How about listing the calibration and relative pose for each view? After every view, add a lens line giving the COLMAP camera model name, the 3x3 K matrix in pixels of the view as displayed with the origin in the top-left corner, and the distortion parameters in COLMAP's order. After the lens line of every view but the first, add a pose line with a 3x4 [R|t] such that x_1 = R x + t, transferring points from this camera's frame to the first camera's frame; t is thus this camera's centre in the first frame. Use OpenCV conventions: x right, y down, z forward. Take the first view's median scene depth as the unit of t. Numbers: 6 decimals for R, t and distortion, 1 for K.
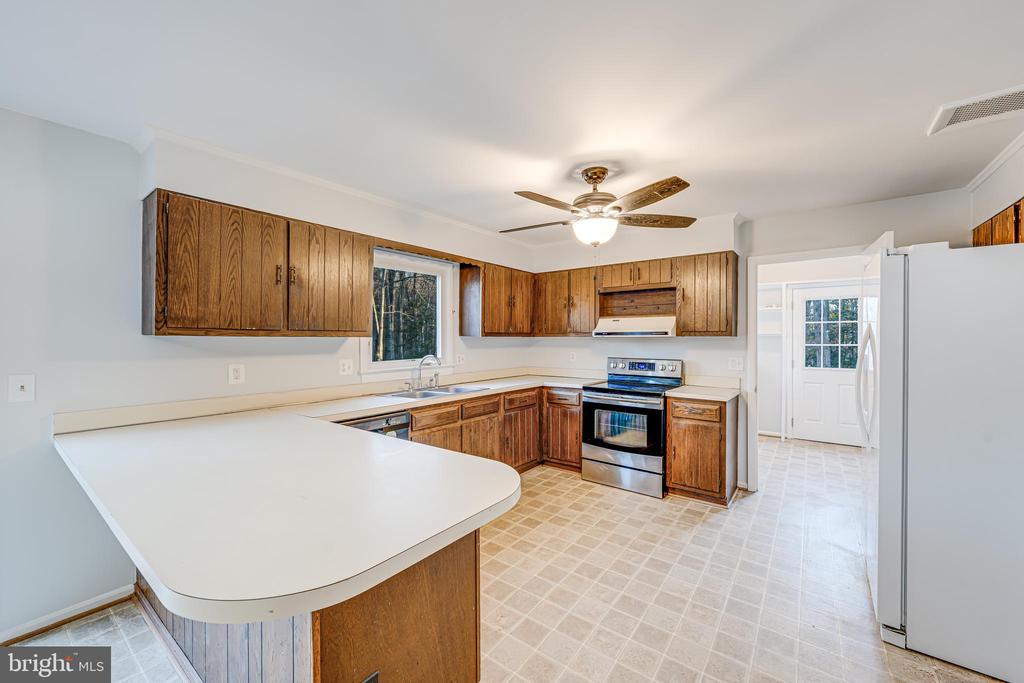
lens RADIAL K [[398.6, 0, 512.0], [0, 398.6, 341.5], [0, 0, 1]] dist [-0.001904, -0.000236]
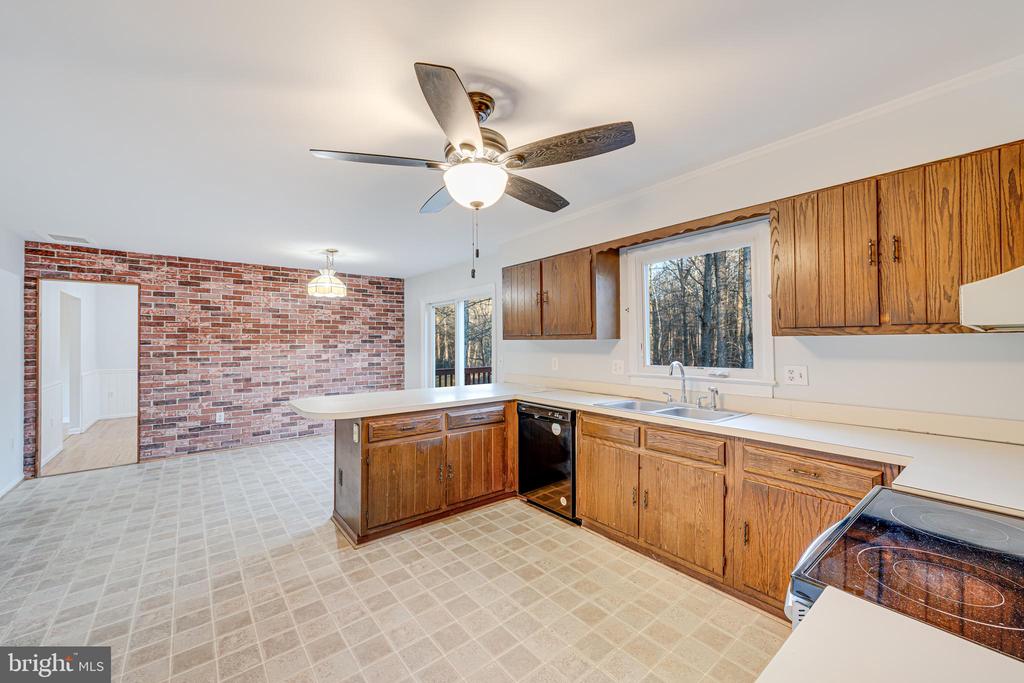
lens RADIAL K [[398.6, 0, 512.0], [0, 398.6, 341.5], [0, 0, 1]] dist [-0.001904, -0.000236]
pose [[-0.238548, -0.000919, -0.971130, 0.615367], [-0.002115, 0.999998, -0.000427, -0.003763], [0.971128, 0.001952, -0.238549, 0.865426]]
